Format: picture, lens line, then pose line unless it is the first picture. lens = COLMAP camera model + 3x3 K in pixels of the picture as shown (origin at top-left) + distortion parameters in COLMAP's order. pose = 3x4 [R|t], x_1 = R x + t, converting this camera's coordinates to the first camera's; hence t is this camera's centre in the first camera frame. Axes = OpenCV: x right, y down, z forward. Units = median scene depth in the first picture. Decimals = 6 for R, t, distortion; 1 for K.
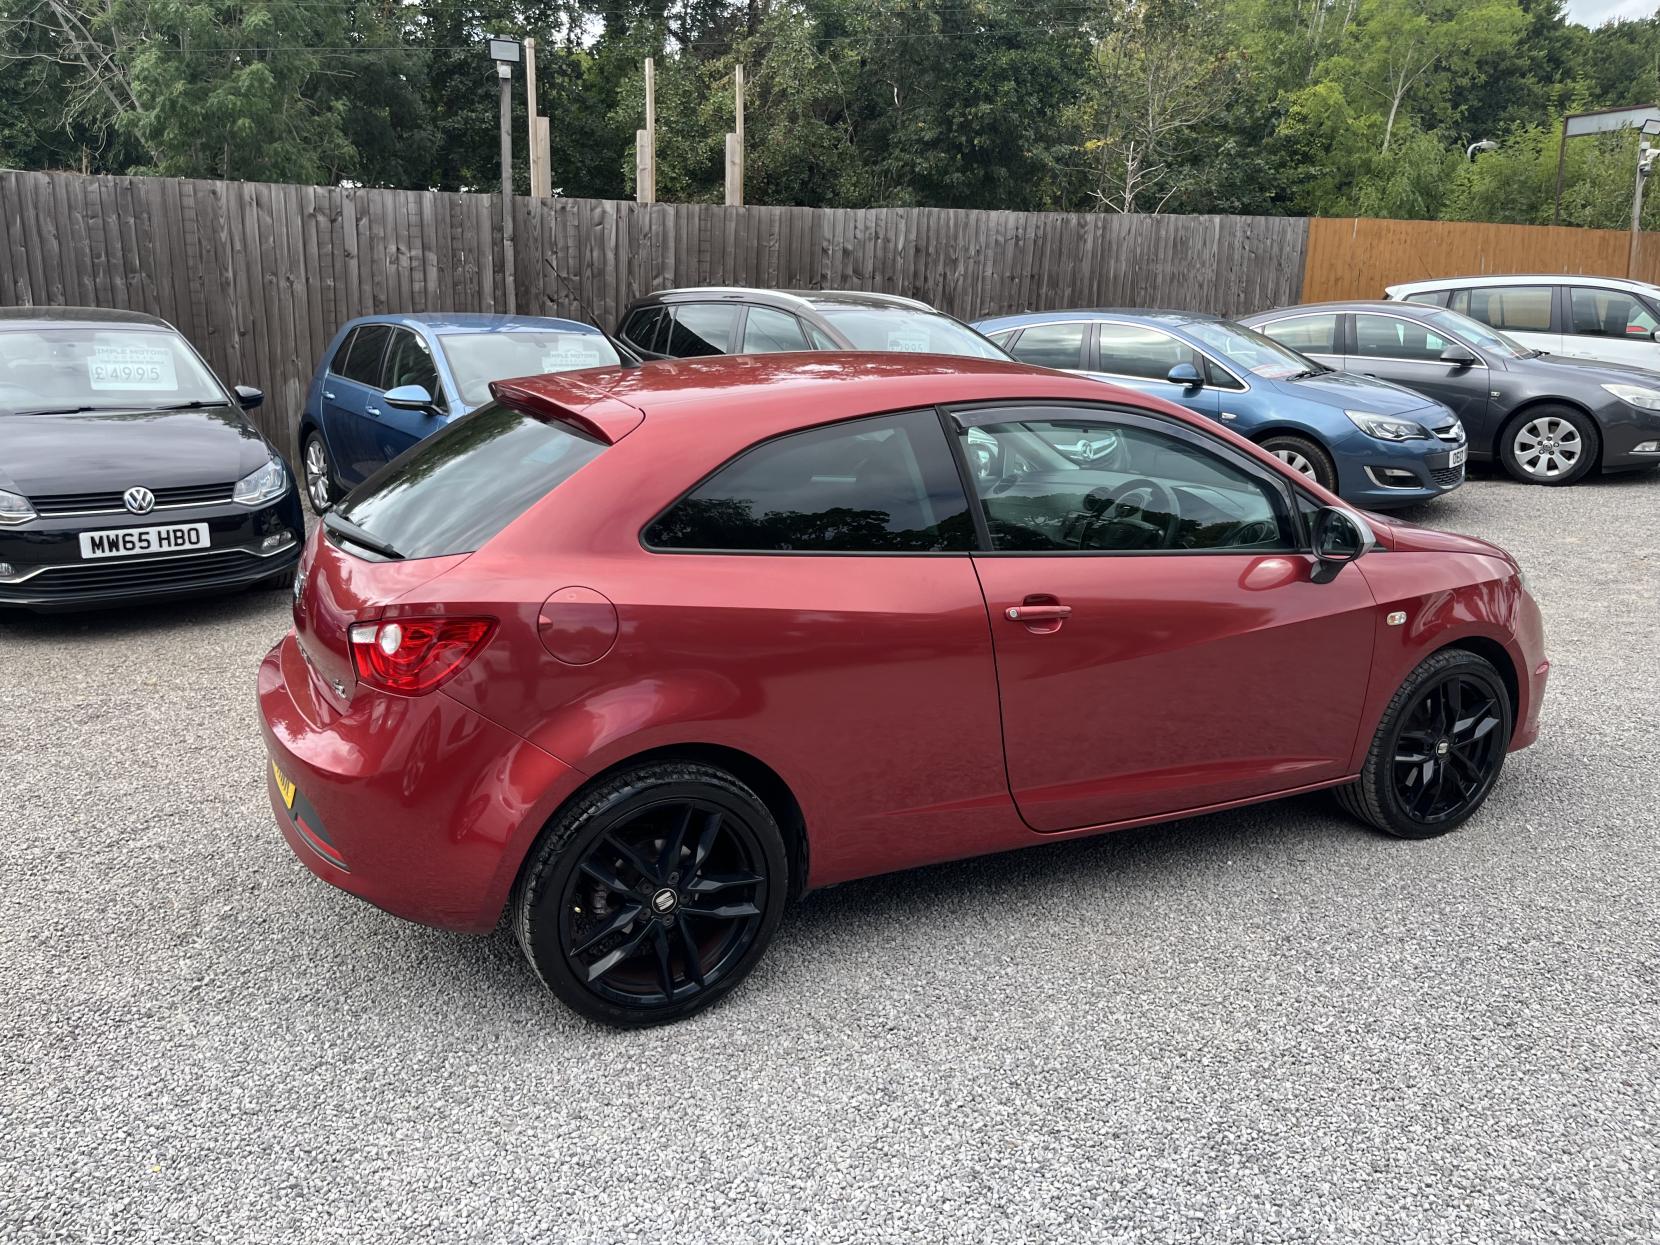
lens RADIAL K [[1263.5, 0, 829.4], [0, 1263.5, 584.8], [0, 0, 1]] dist [0.053534, -0.089205]
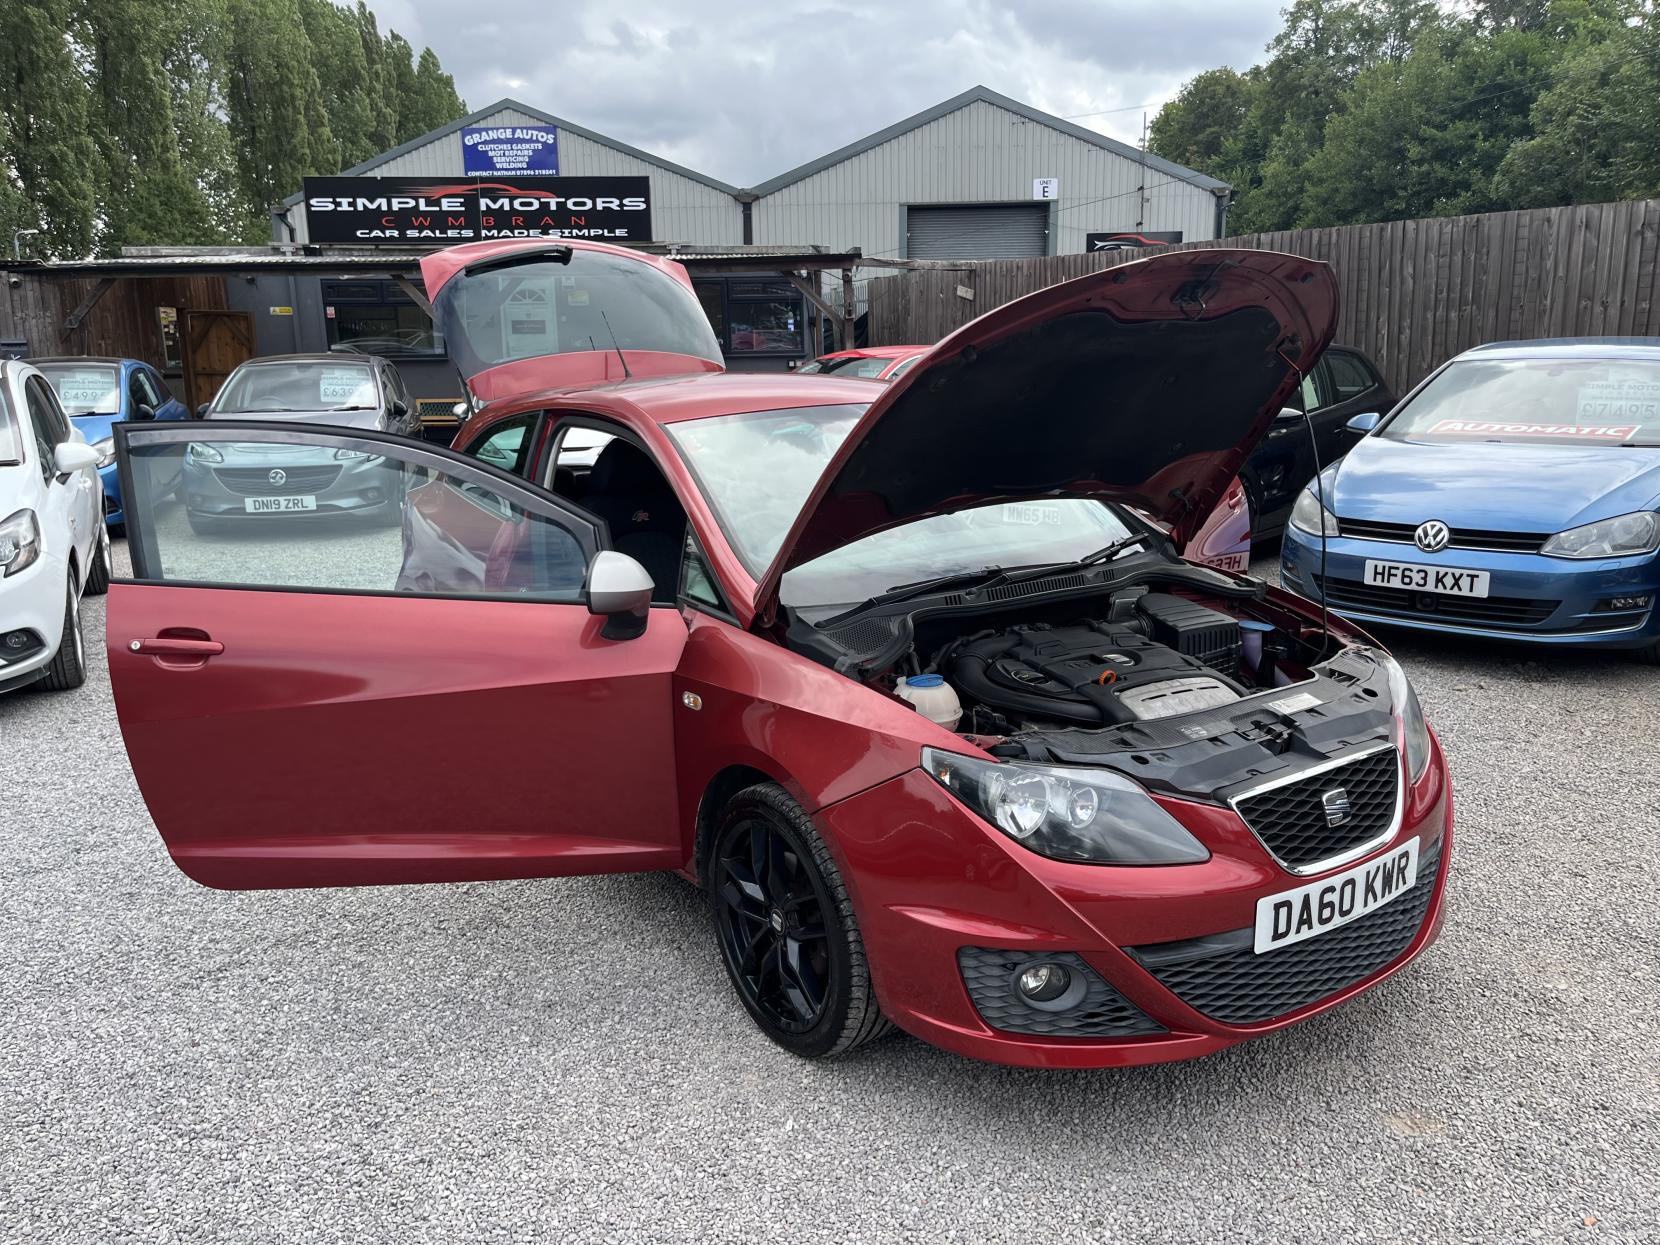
lens RADIAL K [[1263.5, 0, 829.4], [0, 1263.5, 584.8], [0, 0, 1]] dist [0.053534, -0.089205]
pose [[0.134933, 0.166772, -0.976719, 0.401023], [-0.189756, 0.971838, 0.139724, -0.057207], [0.972515, 0.166485, 0.162779, 0.302735]]
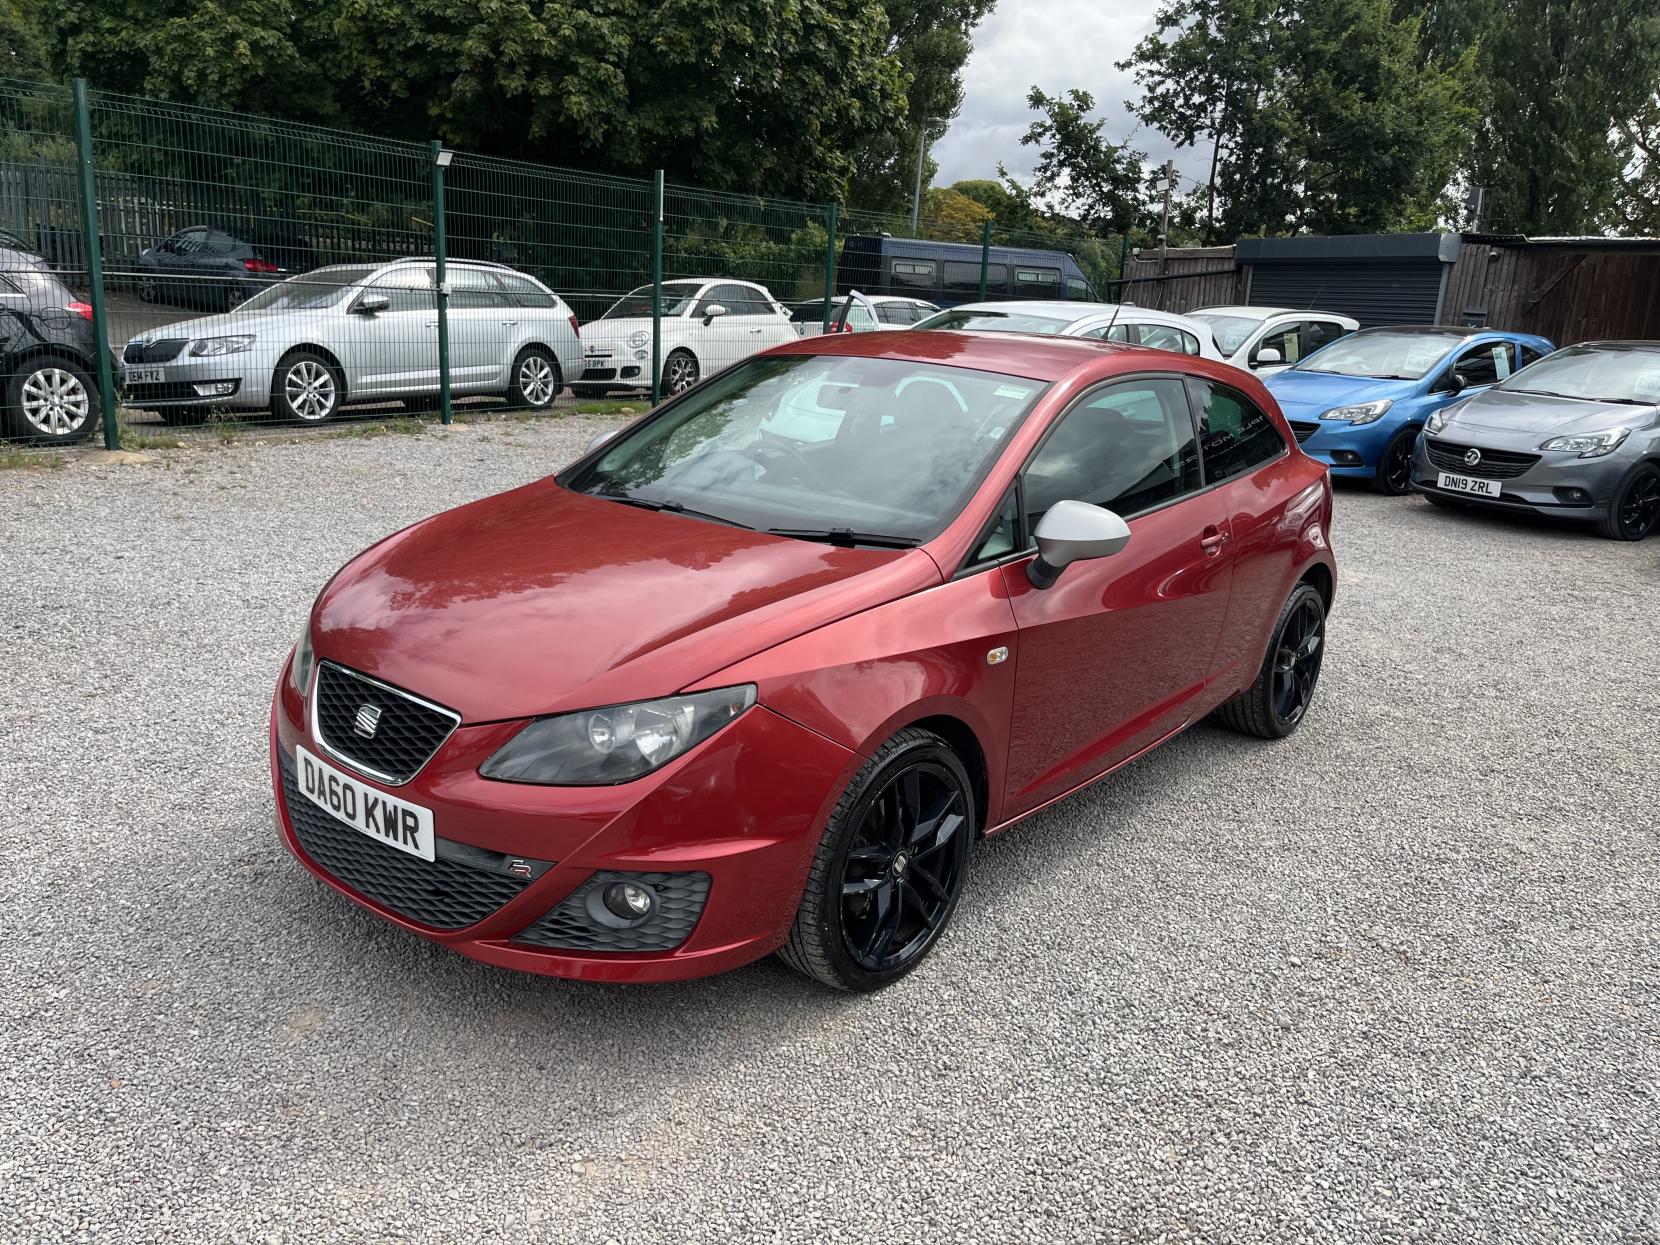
lens RADIAL K [[1242.6, 0, 828.8], [0, 1242.6, 619.1], [0, 0, 1]] dist [0.069666, -0.102990]
pose [[-0.914337, 0.035074, -0.403433, 0.216377], [-0.154630, 0.890514, 0.427871, -0.133815], [0.374270, 0.453601, -0.808806, 0.642334]]
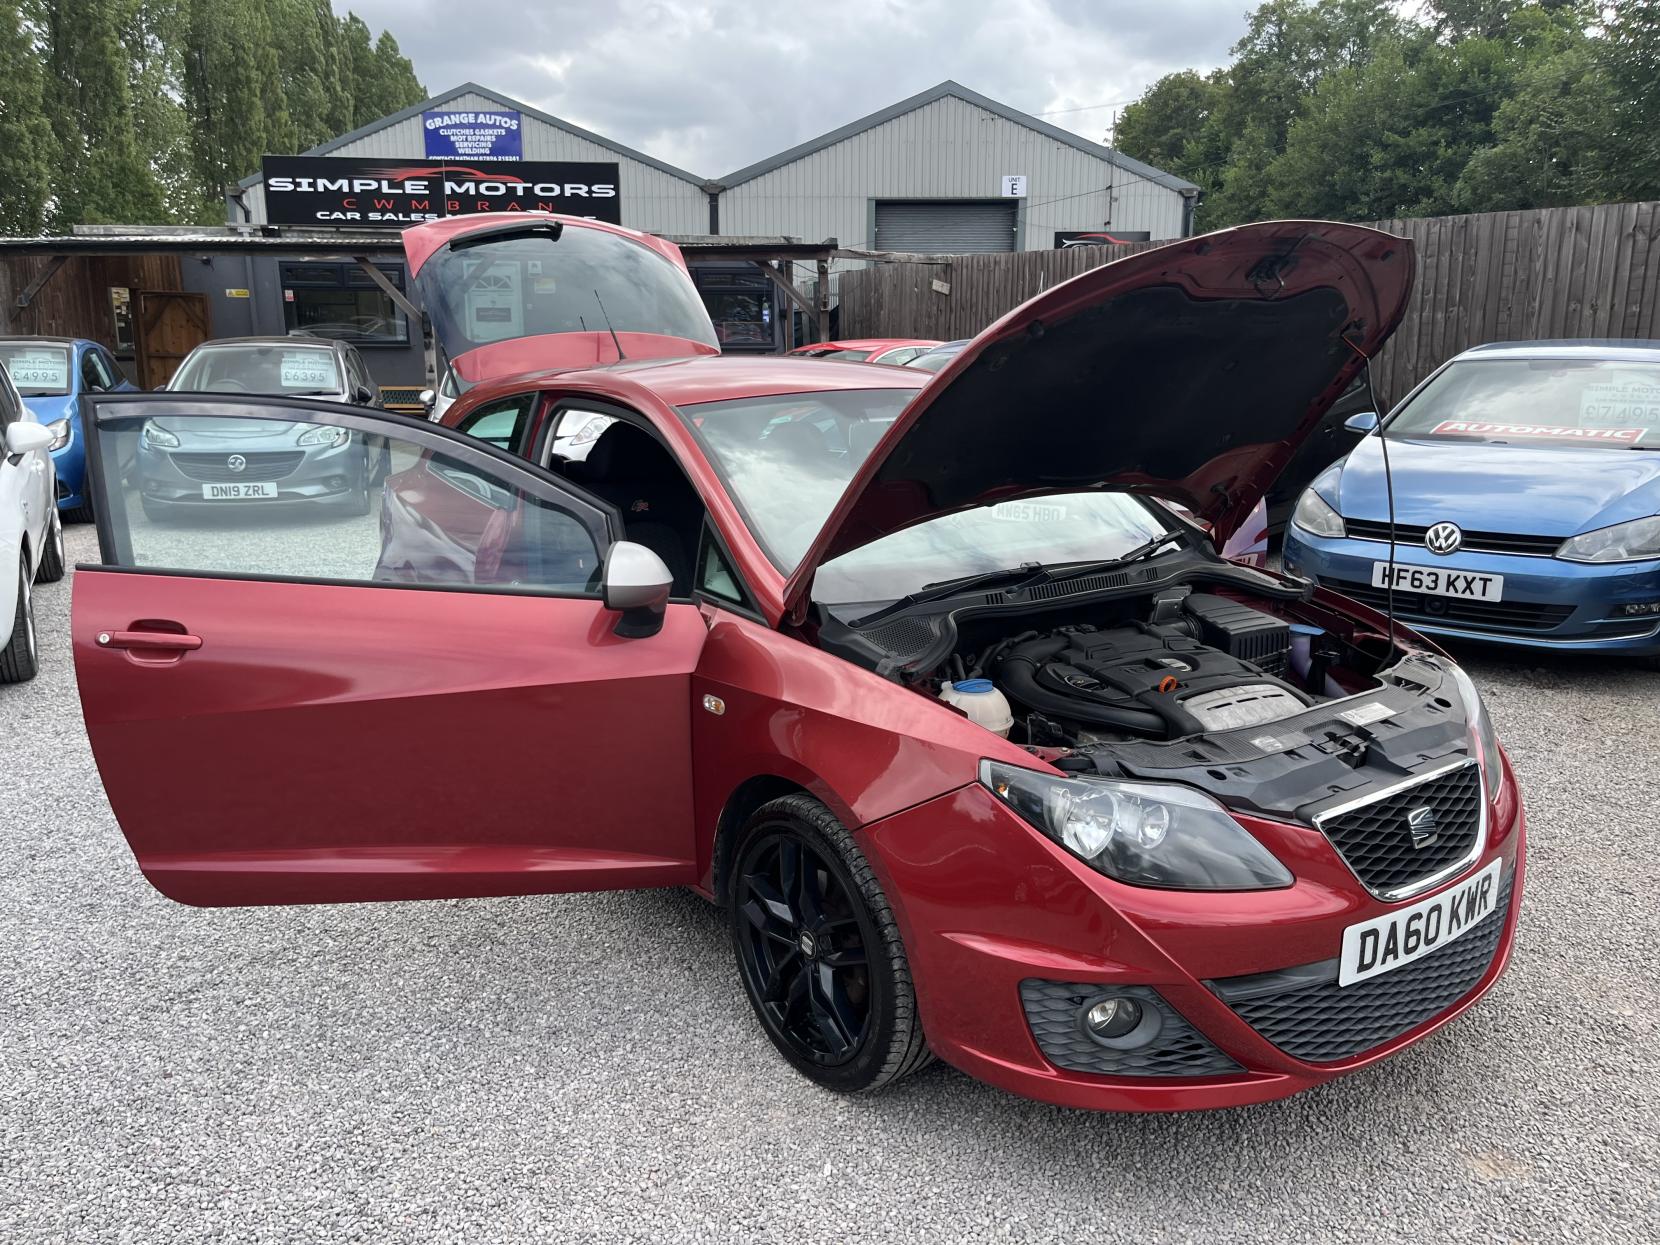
lens RADIAL K [[1263.3, 0, 821.8], [0, 1263.3, 590.9], [0, 0, 1]] dist [0.060737, -0.101597]
pose [[0.159910, 0.175688, -0.971372, 0.380177], [-0.204828, 0.968523, 0.141453, -0.051422], [0.965647, 0.176345, 0.190862, 0.291606]]
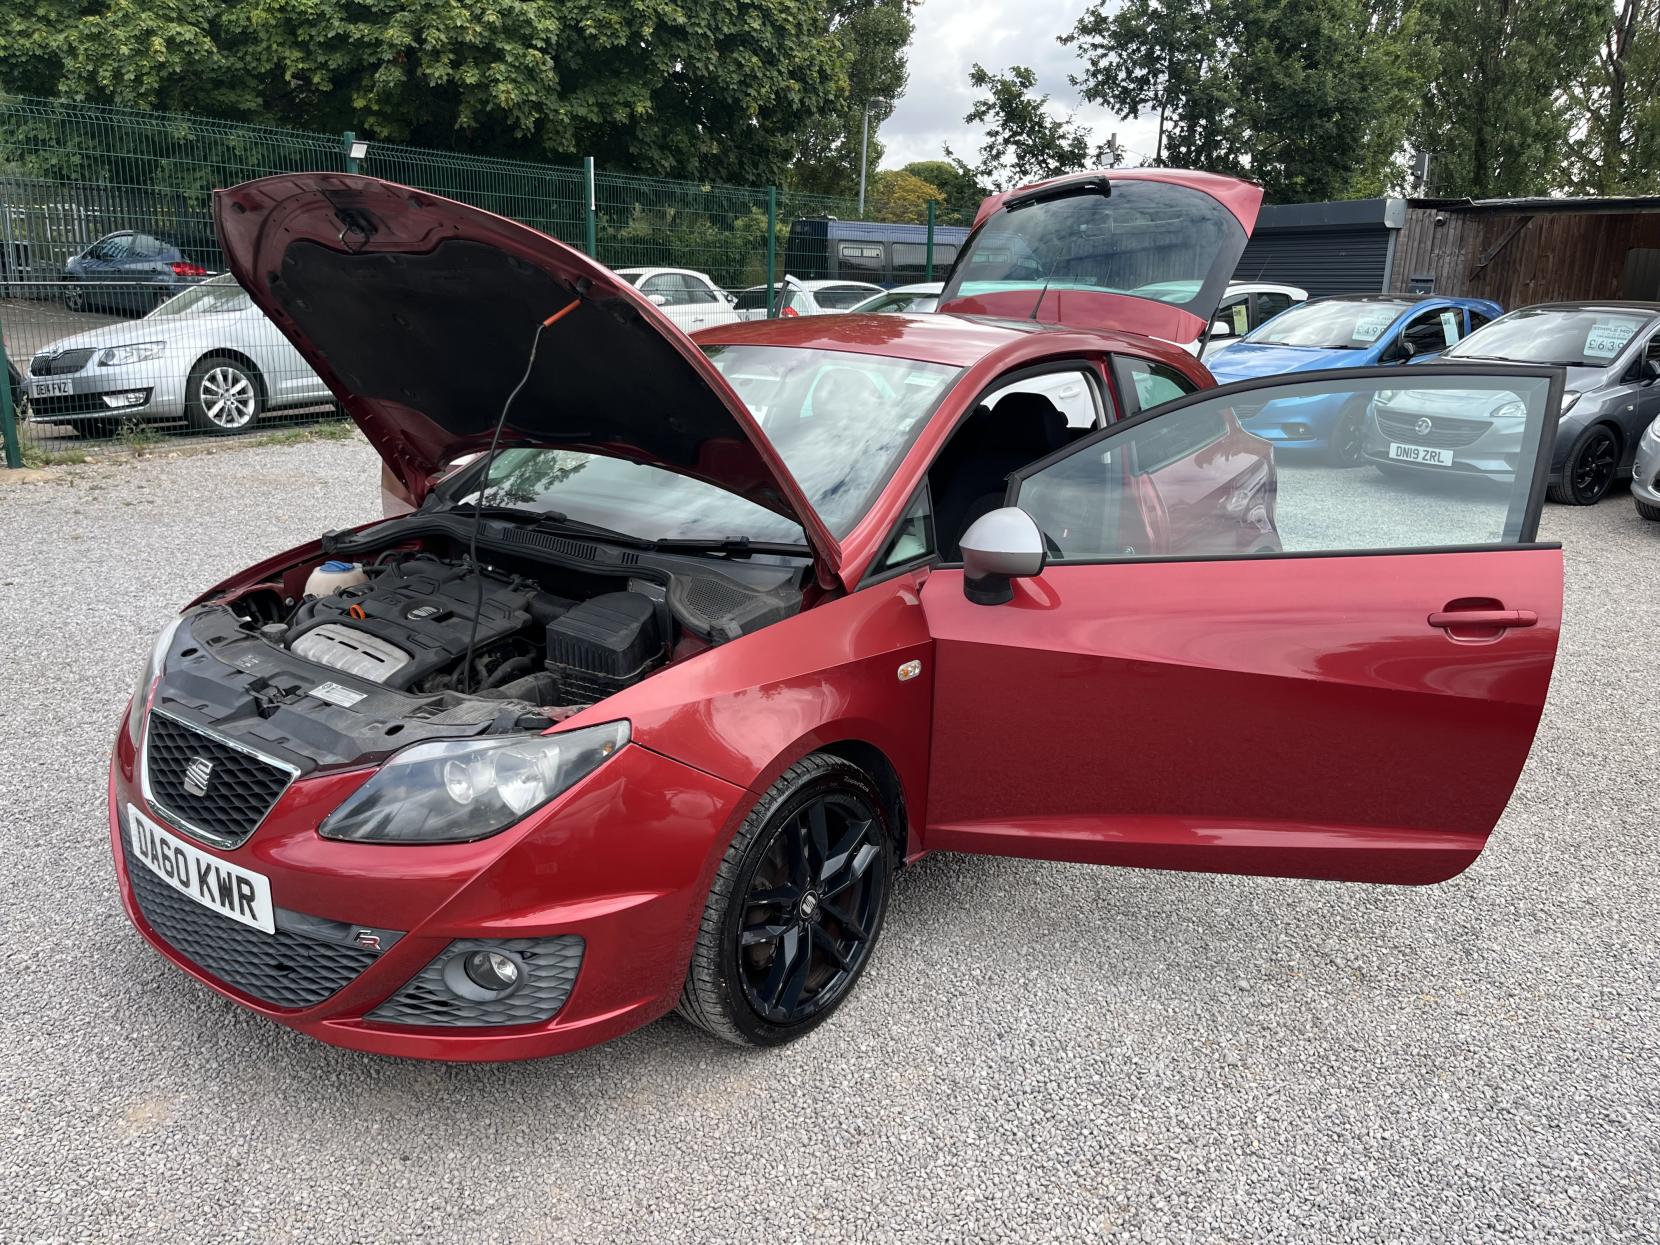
lens RADIAL K [[1243.9, 0, 830.0], [0, 1243.9, 622.5], [0, 0, 1]] dist [0.070349, -0.101873]
pose [[-0.901324, 0.075122, -0.426581, 0.194202], [-0.131939, 0.890428, 0.435580, -0.131021], [0.412562, 0.448881, -0.792653, 0.627062]]
